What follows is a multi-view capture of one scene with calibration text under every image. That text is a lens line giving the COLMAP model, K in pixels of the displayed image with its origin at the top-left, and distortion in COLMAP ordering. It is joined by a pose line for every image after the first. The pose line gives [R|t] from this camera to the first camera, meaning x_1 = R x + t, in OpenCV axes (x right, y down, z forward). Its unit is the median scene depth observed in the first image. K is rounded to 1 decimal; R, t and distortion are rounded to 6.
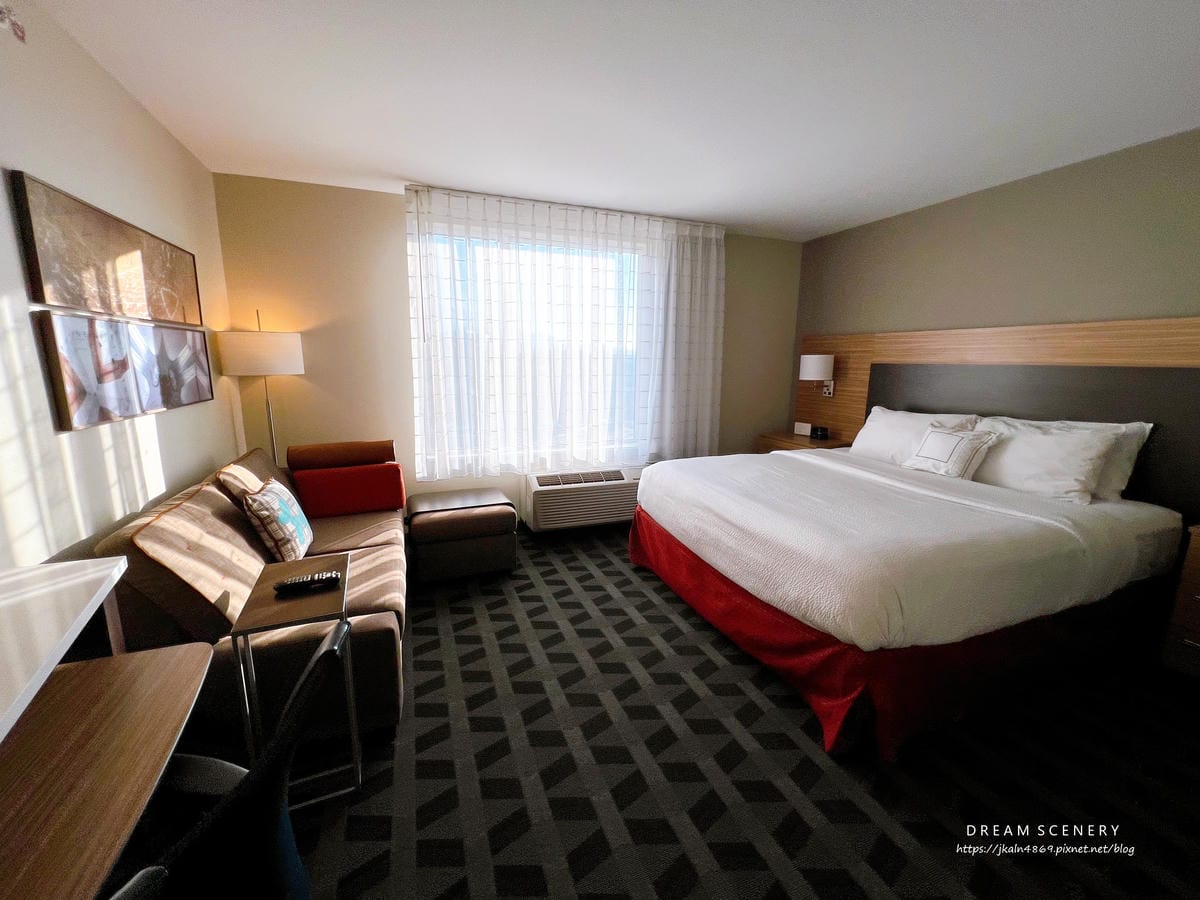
lens RADIAL K [[481.6, 0, 591.8], [0, 481.6, 444.9], [0, 0, 1]] dist [0.009839, 0.000285]
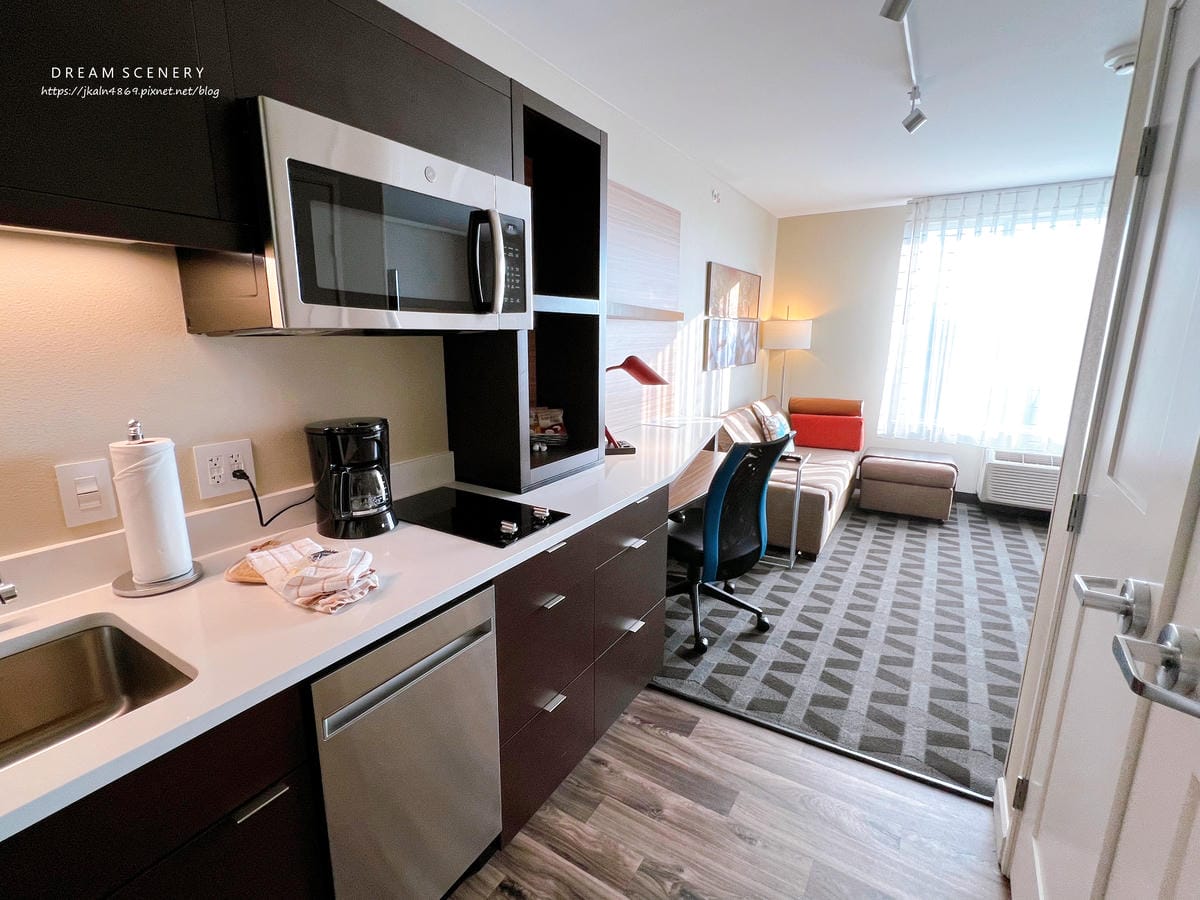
lens RADIAL K [[565.8, 0, 593.3], [0, 565.8, 441.5], [0, 0, 1]] dist [0.011422, -0.000029]
pose [[0.608734, 0.149627, -0.779137, 0.450402], [-0.140773, 0.986842, 0.079530, 0.100429], [0.780785, 0.061269, 0.621788, -0.649530]]
